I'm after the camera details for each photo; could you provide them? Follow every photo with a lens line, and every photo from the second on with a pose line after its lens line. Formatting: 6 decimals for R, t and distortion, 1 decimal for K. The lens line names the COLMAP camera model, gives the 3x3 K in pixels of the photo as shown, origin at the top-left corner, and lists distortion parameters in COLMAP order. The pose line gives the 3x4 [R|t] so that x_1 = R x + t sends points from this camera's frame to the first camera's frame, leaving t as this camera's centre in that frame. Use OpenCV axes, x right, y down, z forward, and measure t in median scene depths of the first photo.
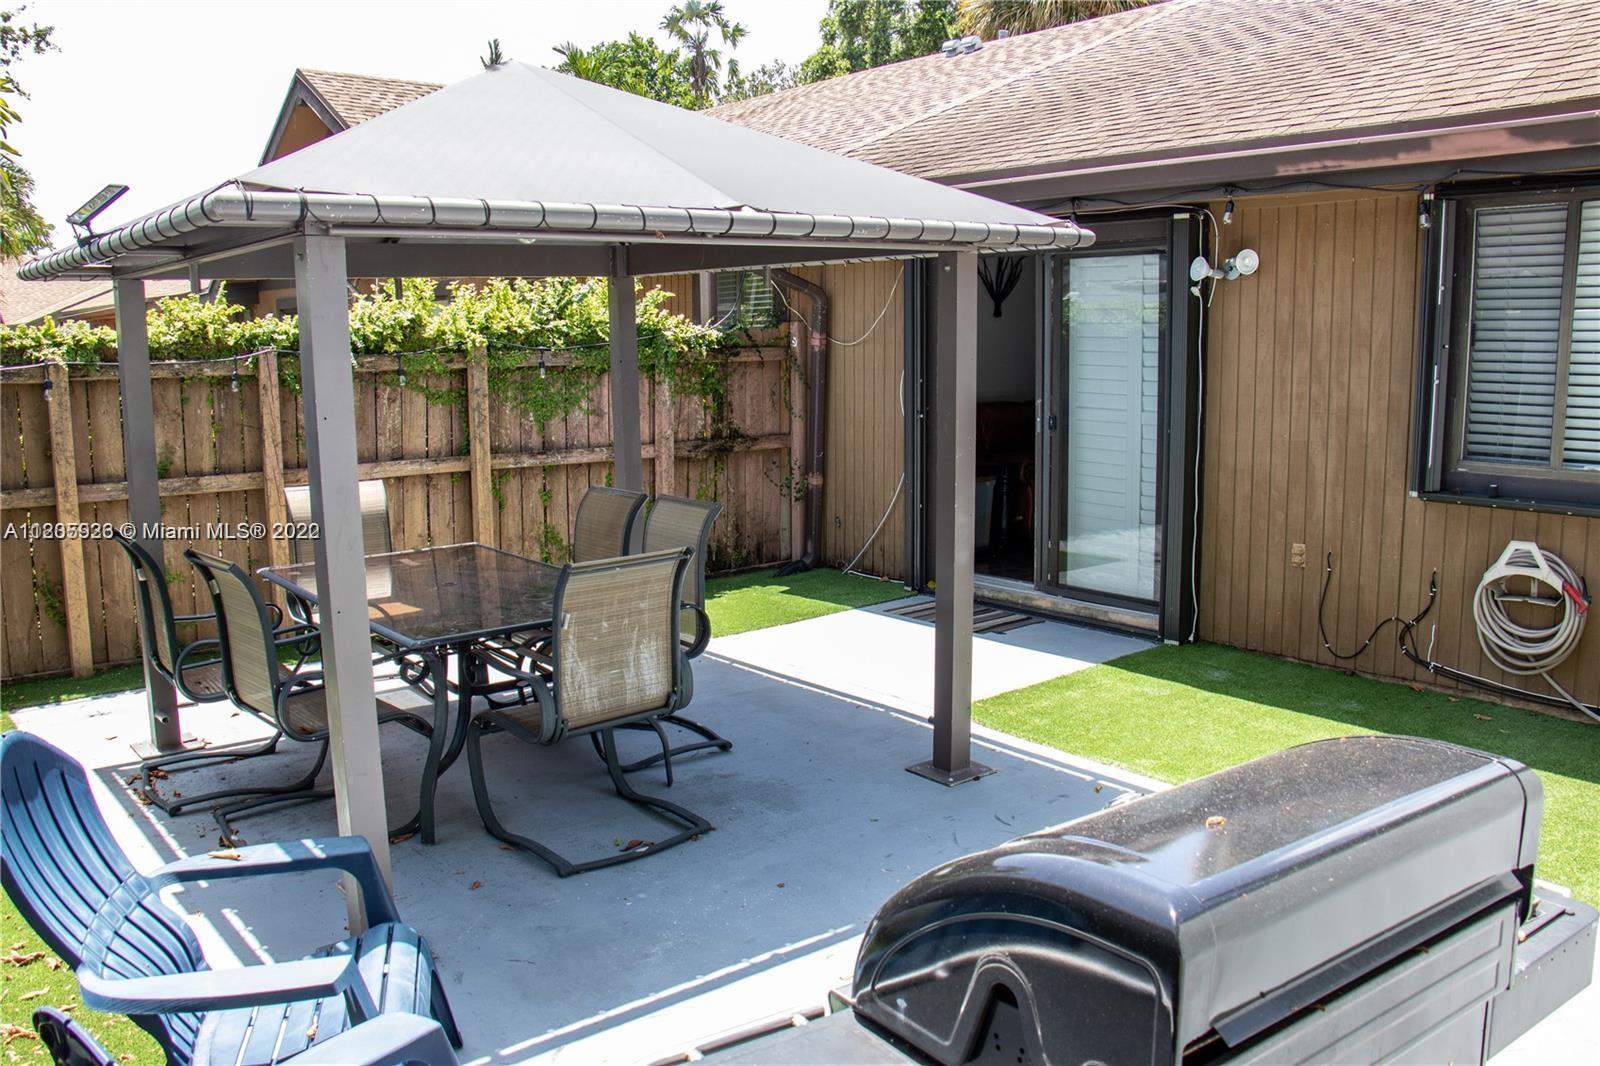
lens RADIAL K [[1309.5, 0, 803.0], [0, 1309.5, 524.2], [0, 0, 1]] dist [-0.185105, 0.159092]
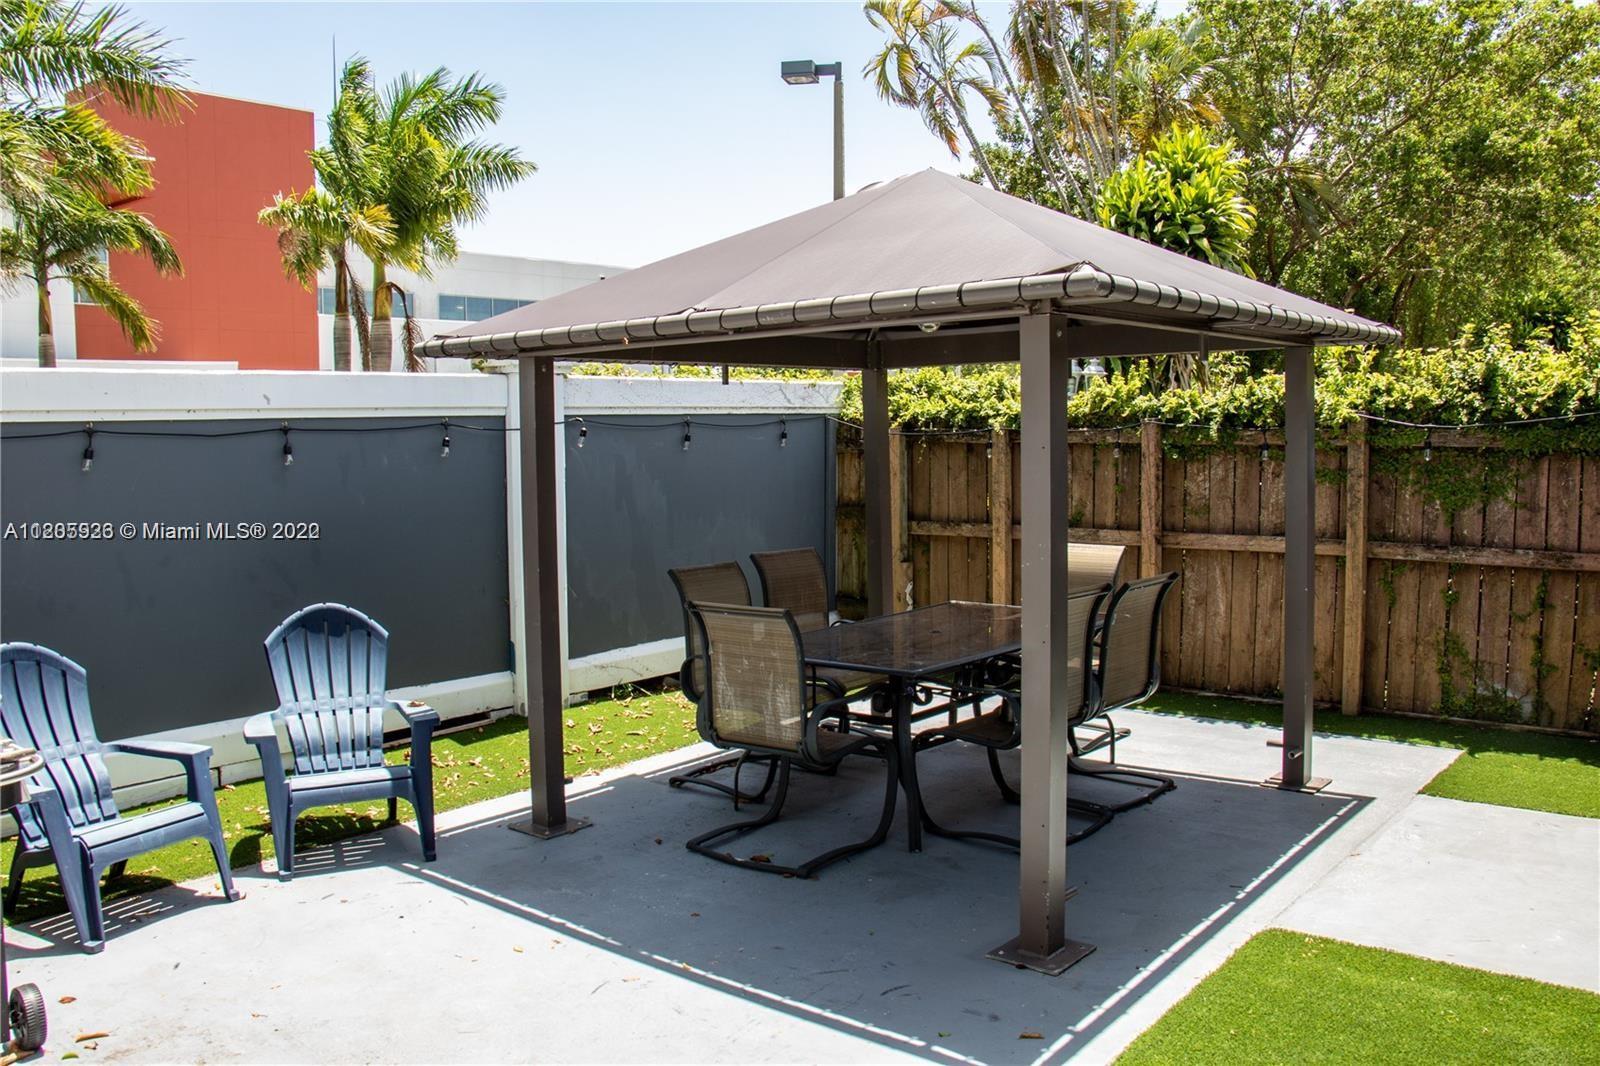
lens RADIAL K [[1309.5, 0, 803.0], [0, 1309.5, 524.2], [0, 0, 1]] dist [-0.185105, 0.159092]
pose [[0.195710, 0.083207, -0.977125, 0.566957], [-0.126628, 0.990197, 0.058958, -0.069768], [0.972452, 0.112193, 0.204328, 0.441116]]
